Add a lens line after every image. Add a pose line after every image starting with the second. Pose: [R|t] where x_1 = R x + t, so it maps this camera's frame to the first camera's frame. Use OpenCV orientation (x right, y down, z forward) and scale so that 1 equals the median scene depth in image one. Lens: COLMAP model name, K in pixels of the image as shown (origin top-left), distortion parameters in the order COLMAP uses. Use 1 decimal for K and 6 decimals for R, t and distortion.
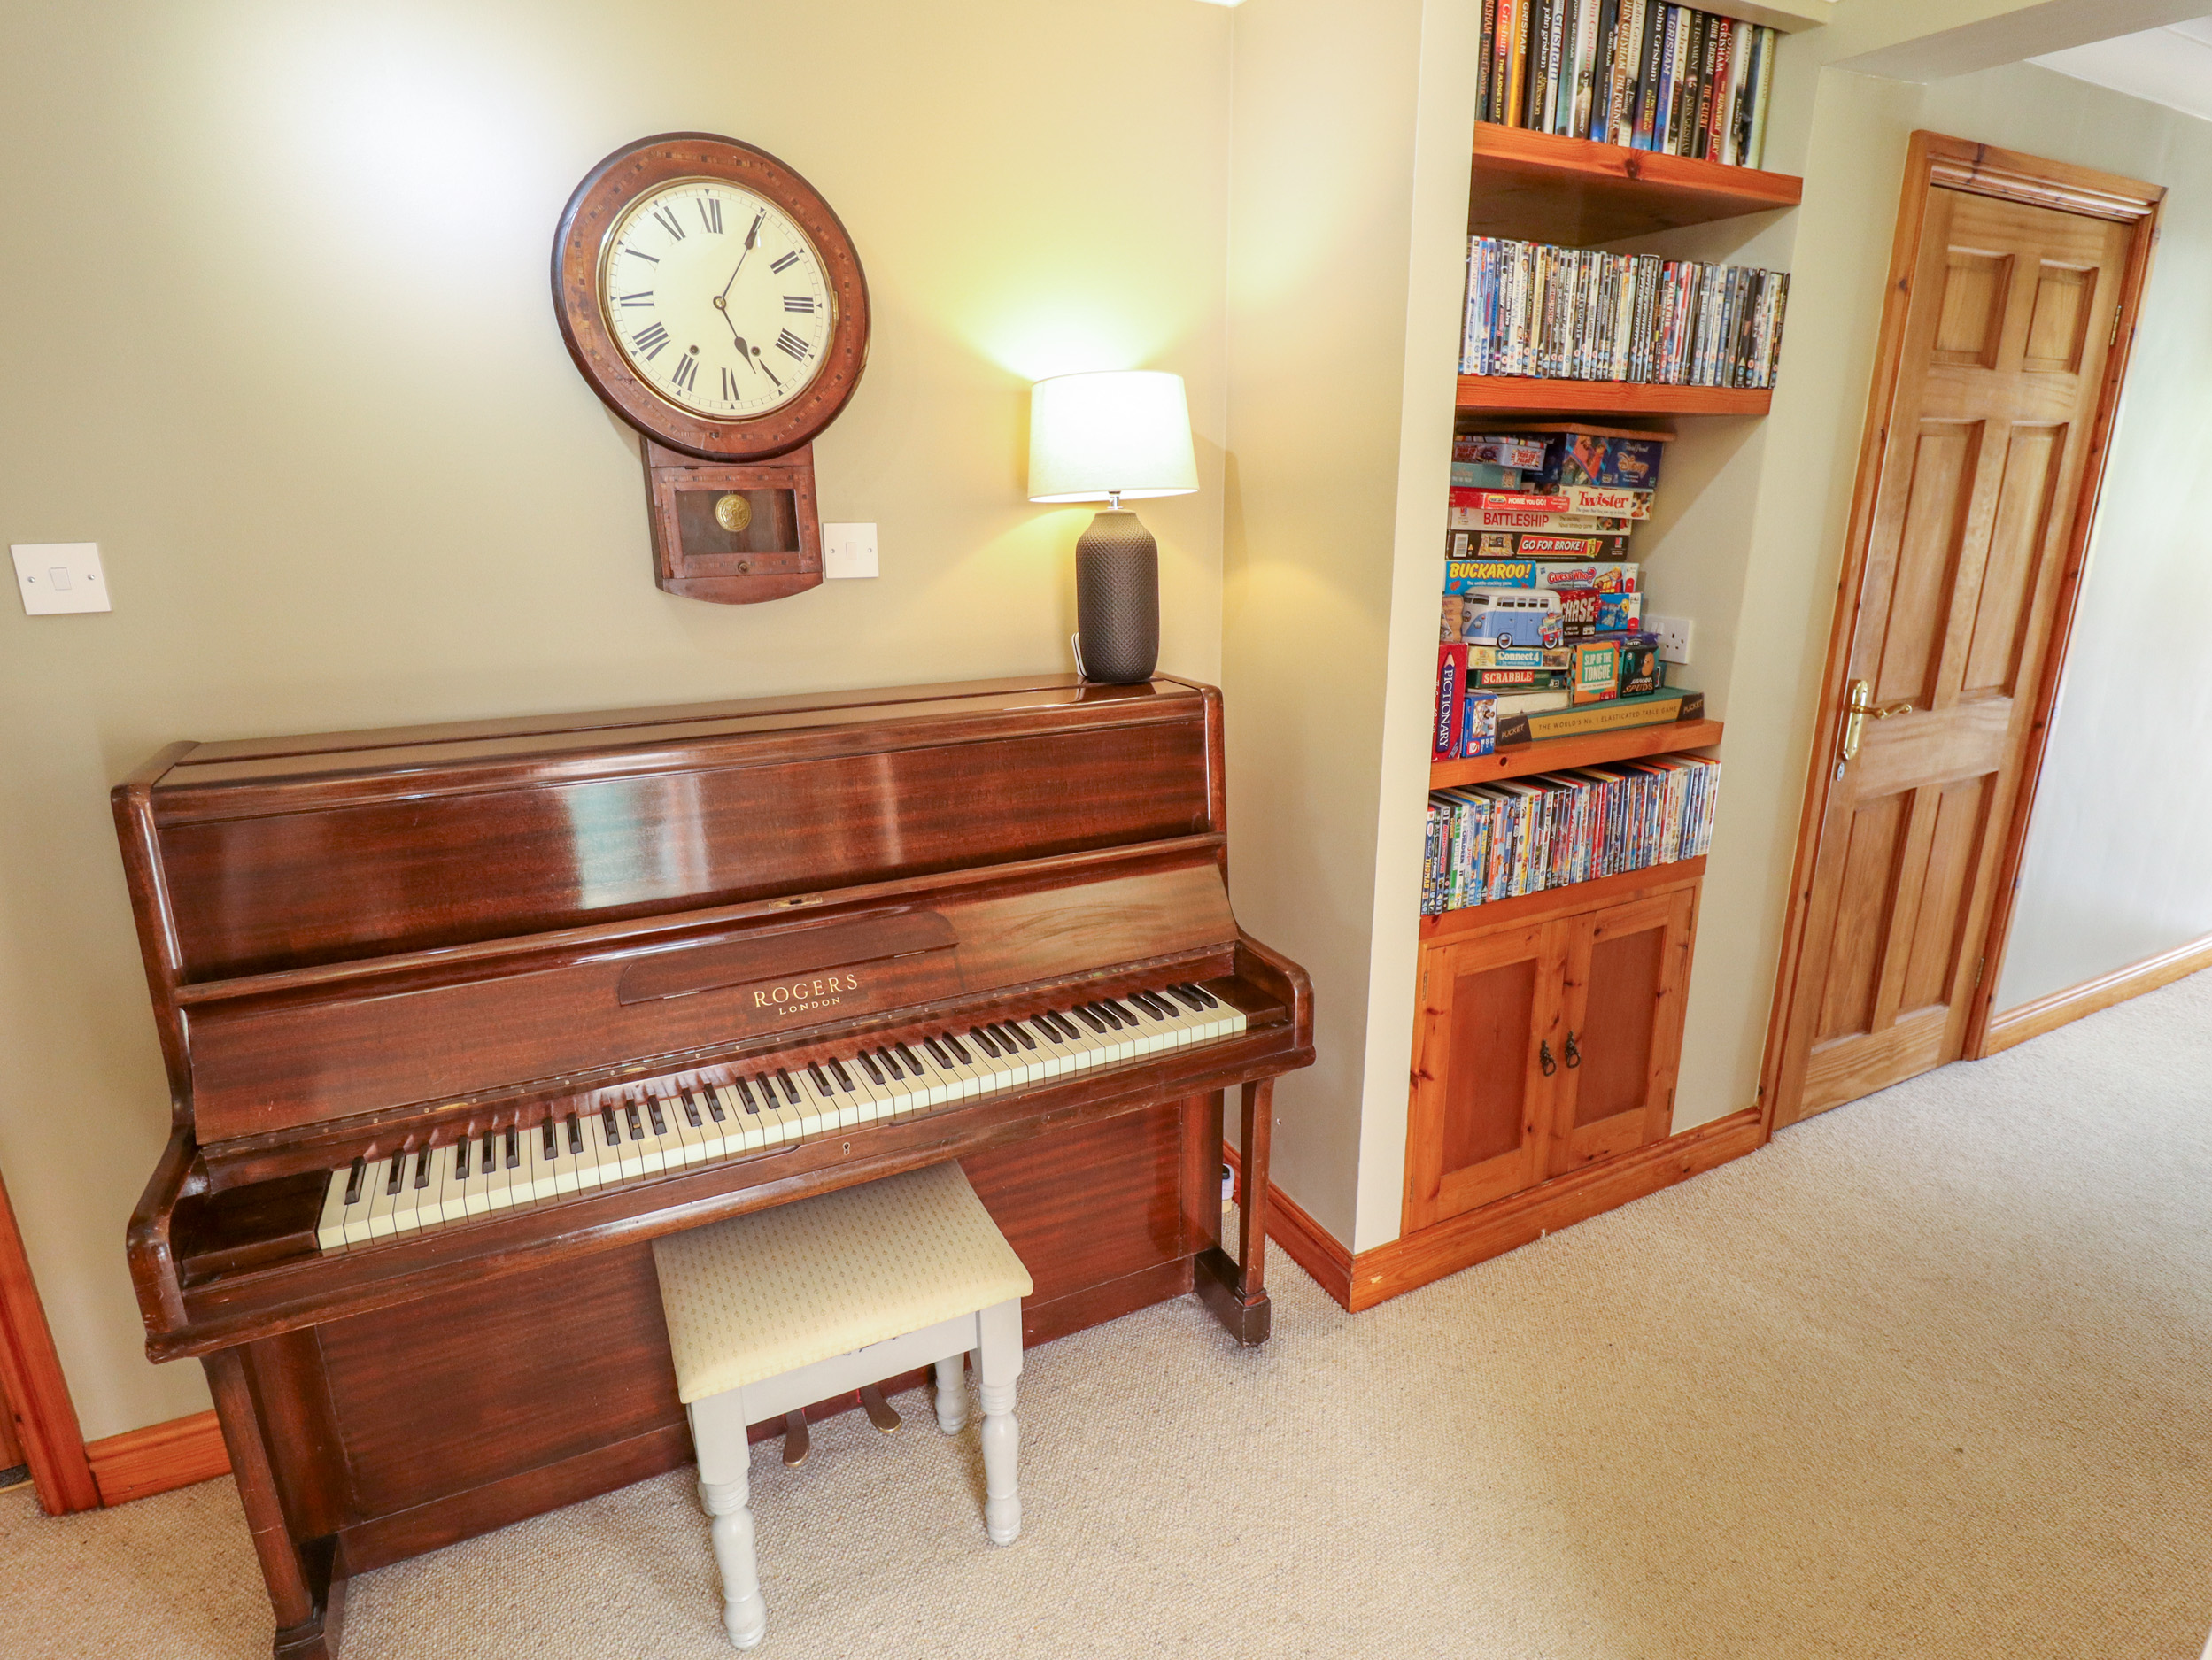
lens RADIAL K [[1158.4, 0, 1197.4], [0, 1158.4, 796.7], [0, 0, 1]] dist [-0.001341, -0.013164]
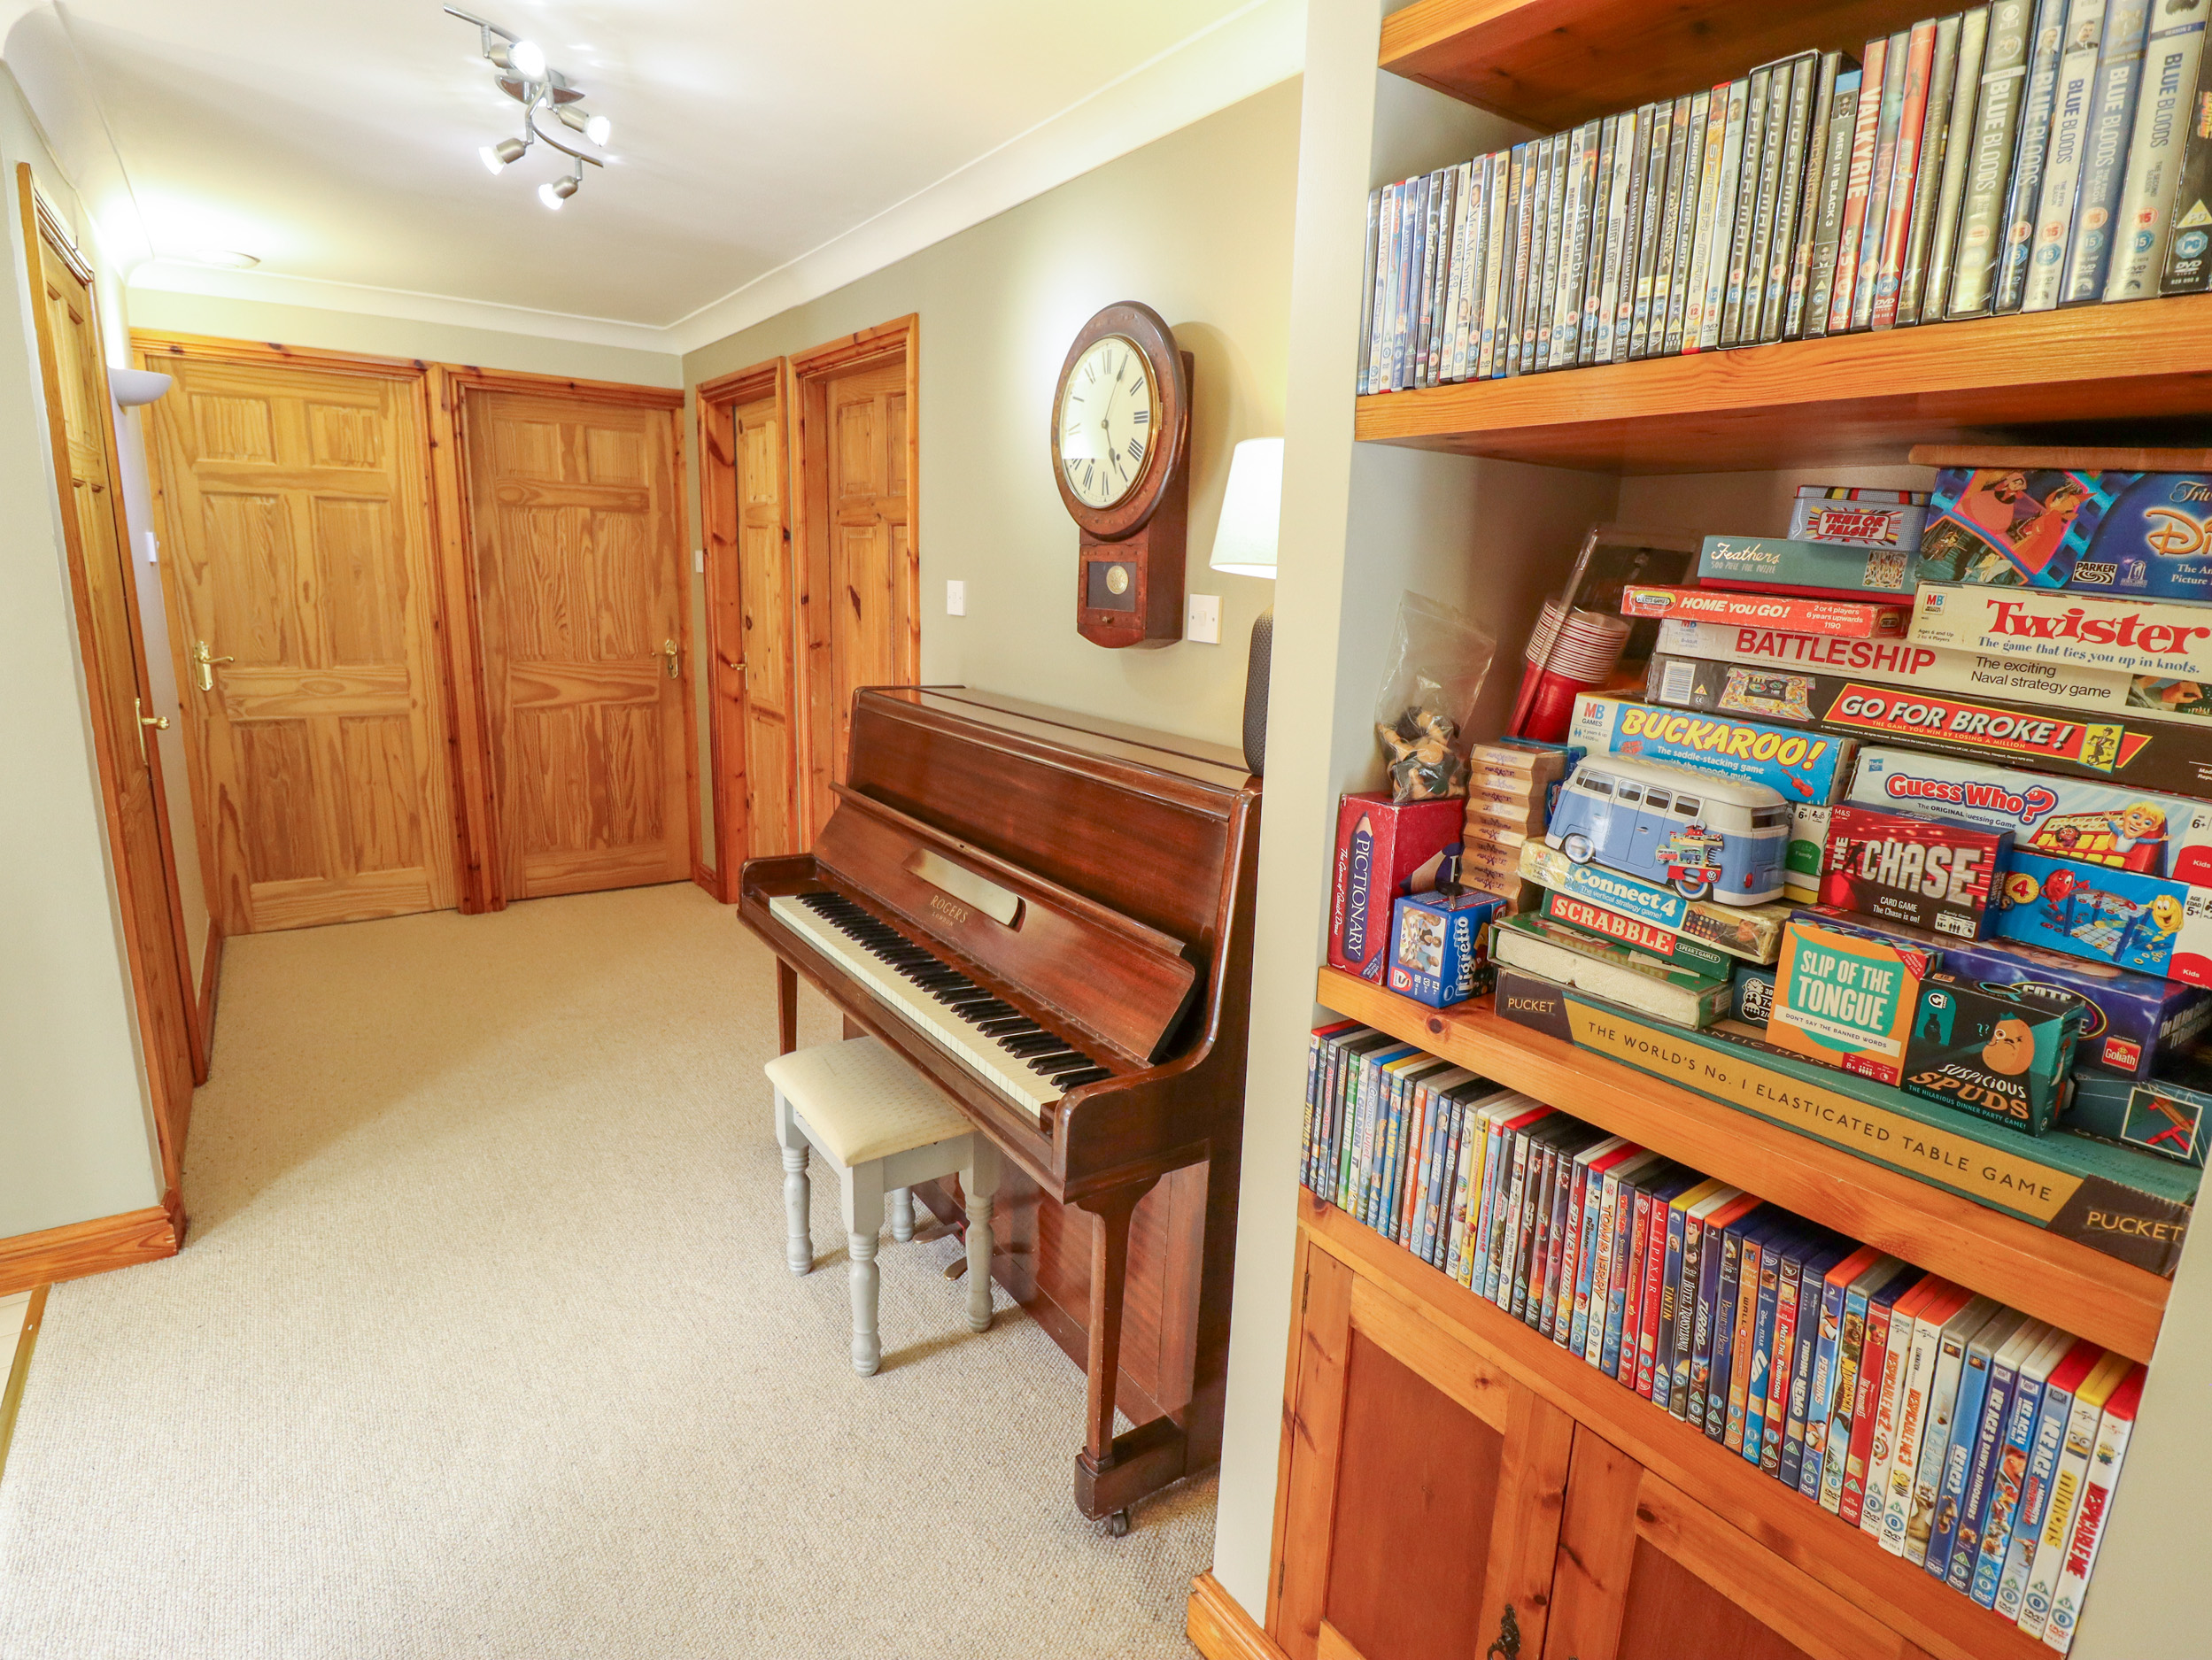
lens RADIAL K [[1158.4, 0, 1111.2], [0, 1158.4, 817.5], [0, 0, 1]] dist [-0.001341, -0.013164]
pose [[0.122551, 0.211216, -0.969726, 0.730830], [-0.304623, 0.937932, 0.165794, -0.163544], [0.944556, 0.275082, 0.179286, 0.652806]]
